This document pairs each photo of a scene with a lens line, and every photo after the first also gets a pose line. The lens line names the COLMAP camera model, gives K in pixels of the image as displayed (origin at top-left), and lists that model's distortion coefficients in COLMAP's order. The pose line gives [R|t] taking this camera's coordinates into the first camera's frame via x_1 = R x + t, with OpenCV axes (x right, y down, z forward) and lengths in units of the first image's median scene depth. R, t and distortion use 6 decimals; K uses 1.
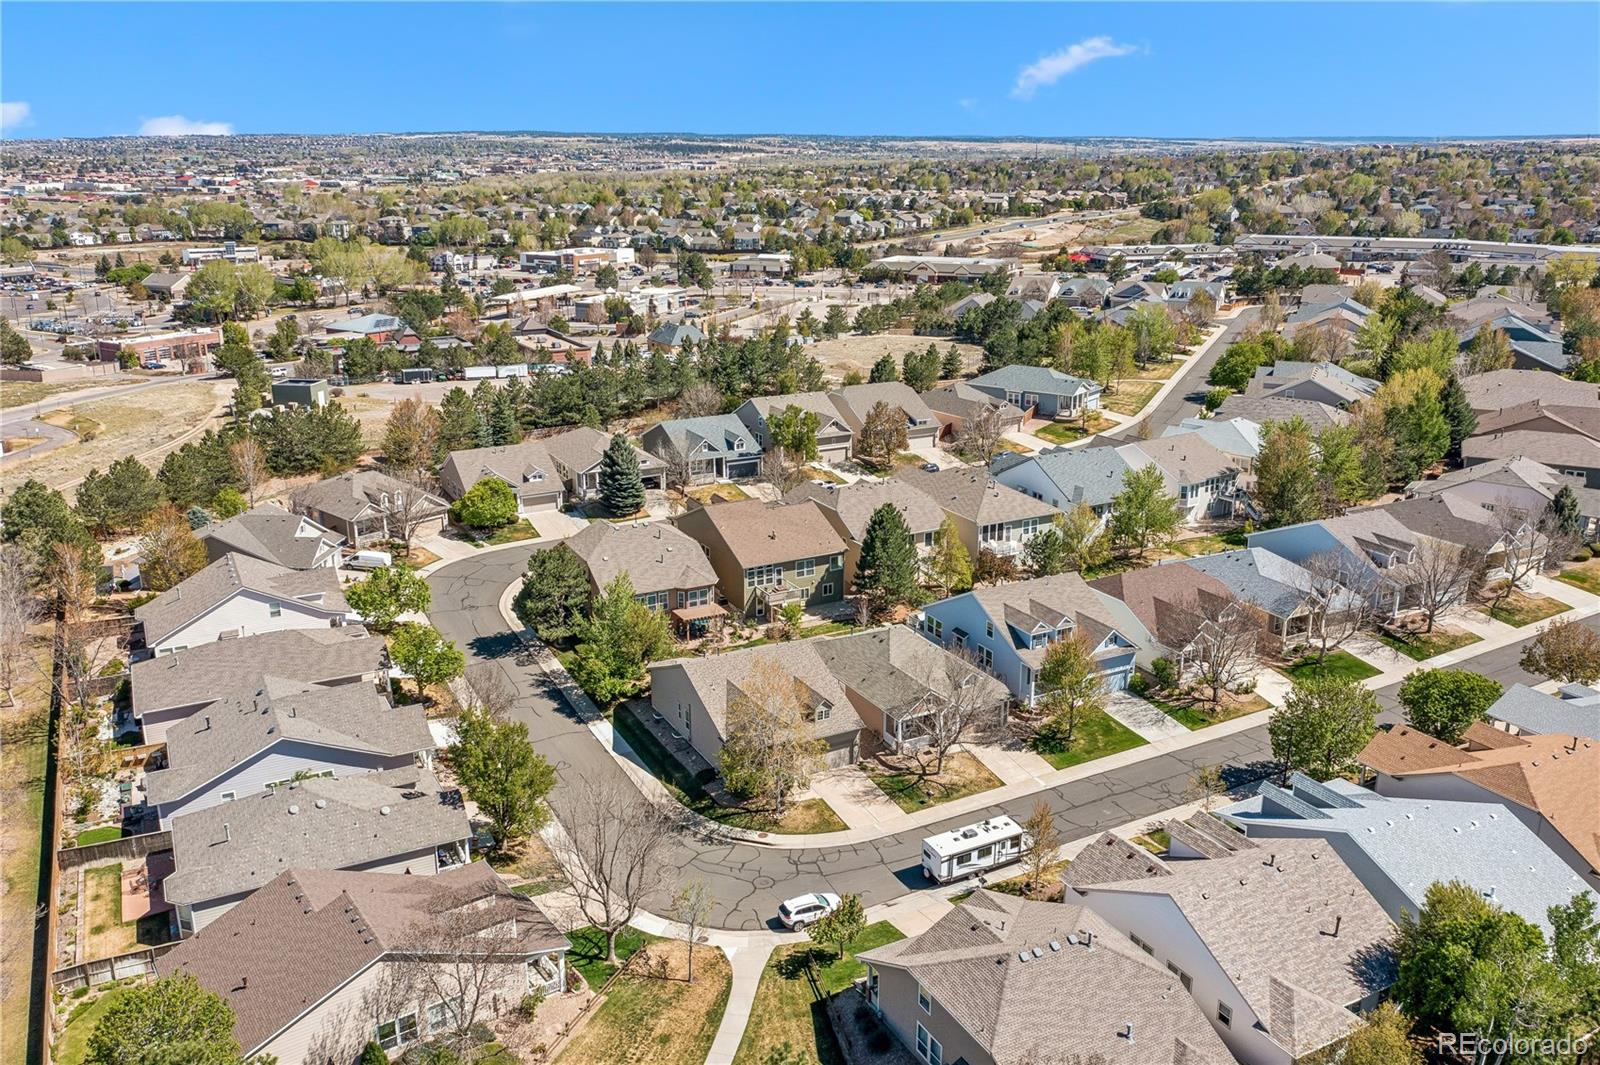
lens RADIAL K [[1288.2, 0, 800.0], [0, 1288.2, 532.5], [0, 0, 1]] dist [-0.011367, -0.008082]
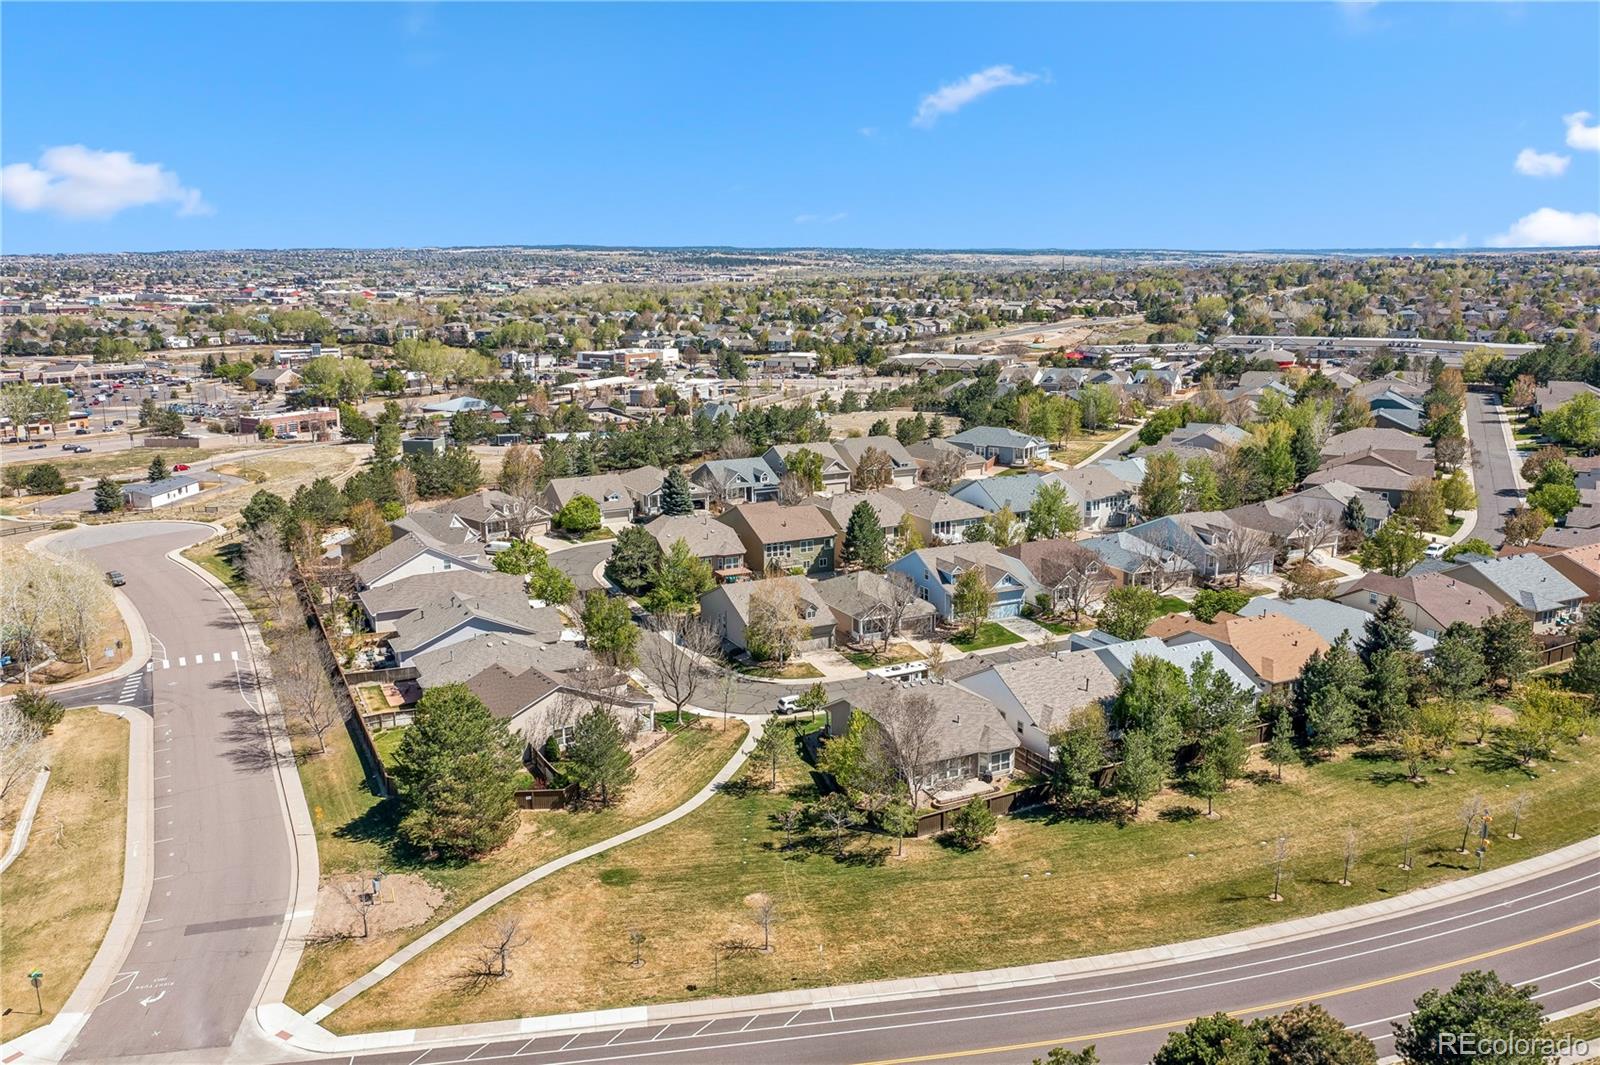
lens RADIAL K [[1300.0, 0, 800.0], [0, 1300.0, 532.5], [0, 0, 1]] dist [-0.014217, -0.004071]
pose [[0.999601, 0.003709, -0.027989, 0.024412], [-0.006053, 0.996436, -0.084131, 0.088848], [0.027577, 0.084267, 0.996062, -0.293010]]
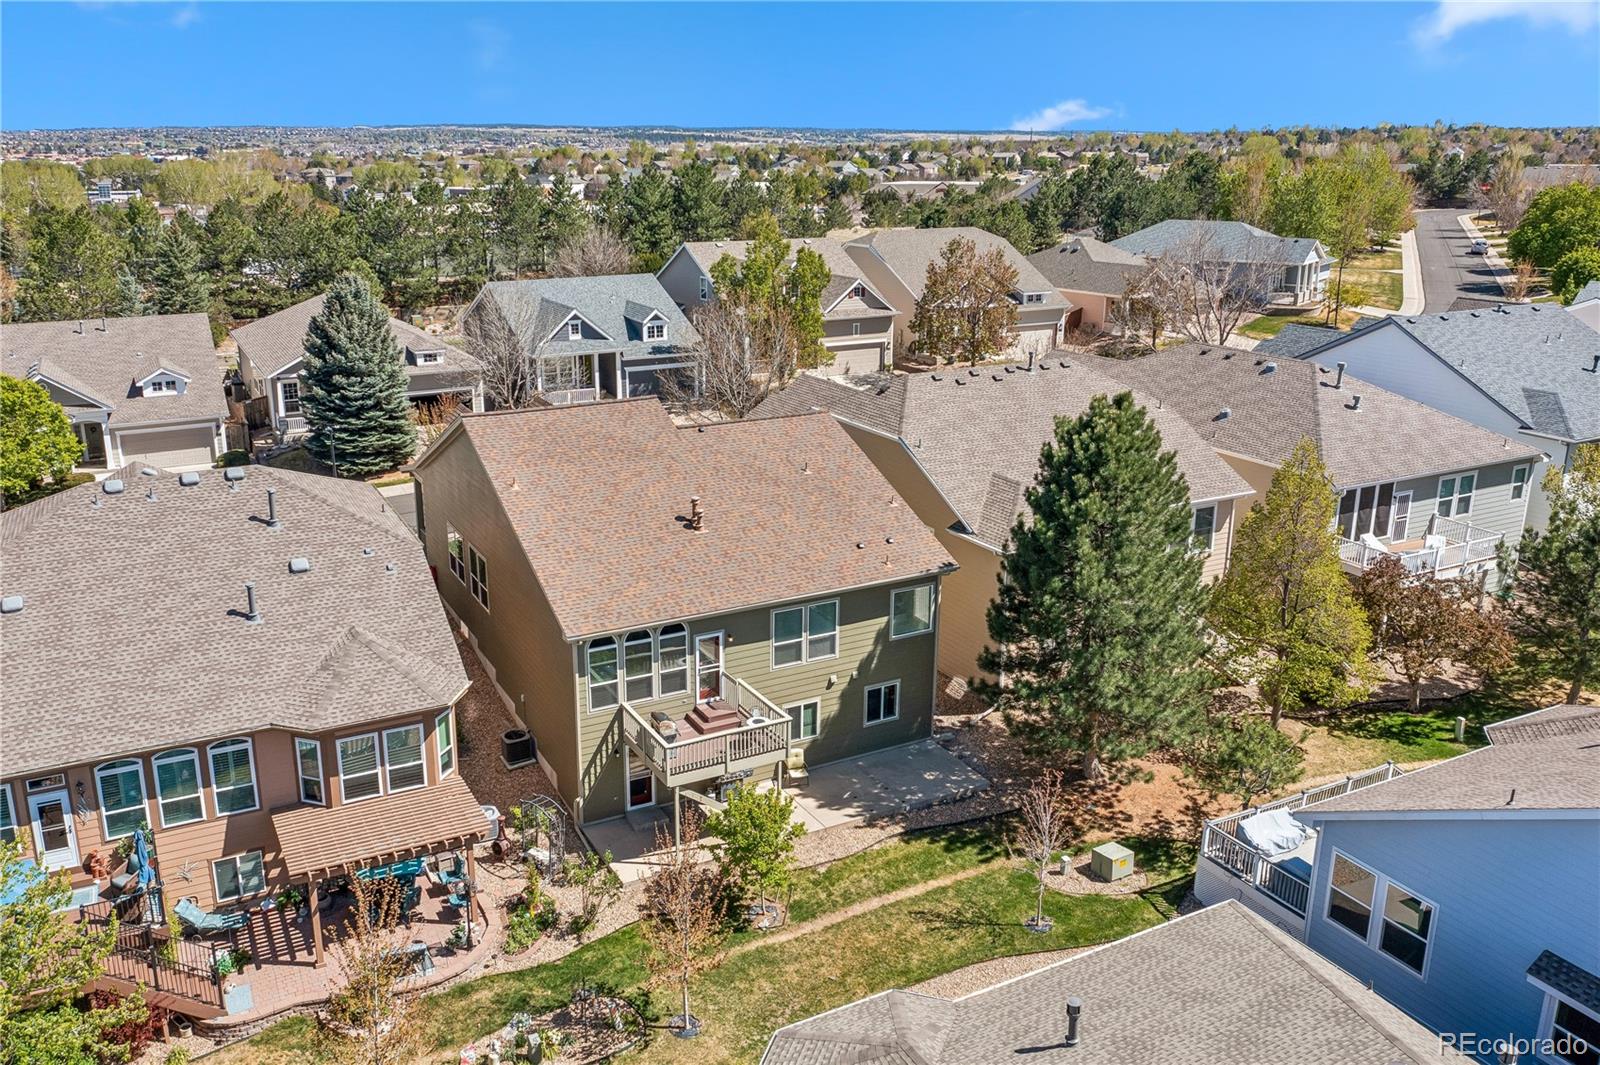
lens RADIAL K [[1288.2, 0, 800.0], [0, 1288.2, 532.5], [0, 0, 1]] dist [-0.011367, -0.008082]
pose [[0.999926, 0.001015, 0.012115, -0.000350], [-0.001020, 0.999999, 0.000360, 0.003851], [-0.012115, -0.000372, 0.999927, 0.476368]]
